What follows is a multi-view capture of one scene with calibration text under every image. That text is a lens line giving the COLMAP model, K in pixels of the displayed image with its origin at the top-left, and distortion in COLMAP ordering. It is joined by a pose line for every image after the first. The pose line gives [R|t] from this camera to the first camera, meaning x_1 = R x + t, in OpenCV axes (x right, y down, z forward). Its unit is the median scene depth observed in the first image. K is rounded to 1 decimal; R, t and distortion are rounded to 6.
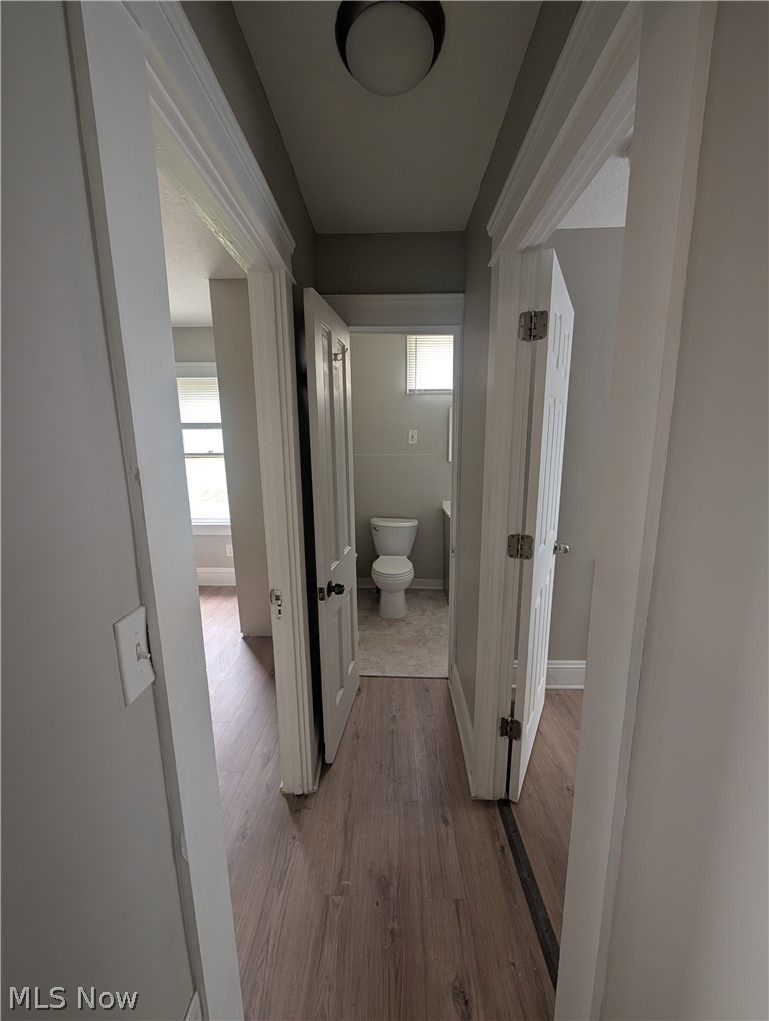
lens RADIAL K [[387.7, 0, 383.6], [0, 387.7, 514.6], [0, 0, 1]] dist [0.000745, 0.000138]
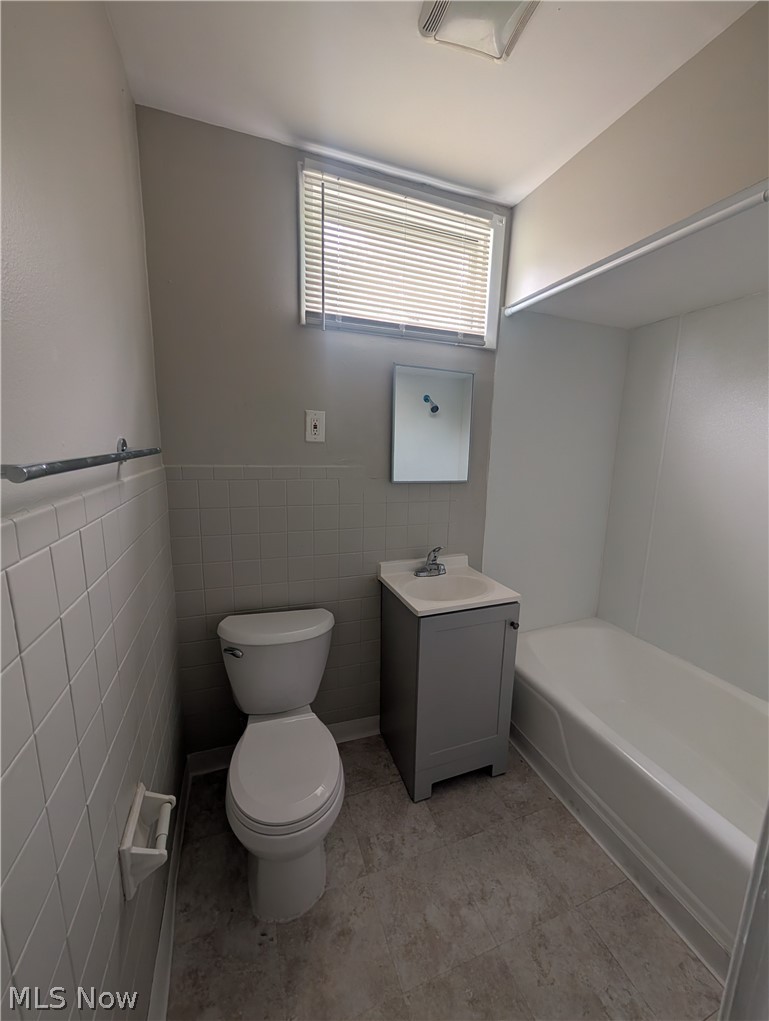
lens RADIAL K [[387.7, 0, 383.6], [0, 387.7, 514.6], [0, 0, 1]] dist [0.000745, 0.000138]
pose [[0.931256, -0.033914, 0.362784, -0.016282], [0.032726, 0.999420, 0.009421, -0.104025], [-0.362893, 0.003099, 0.931826, 0.574182]]
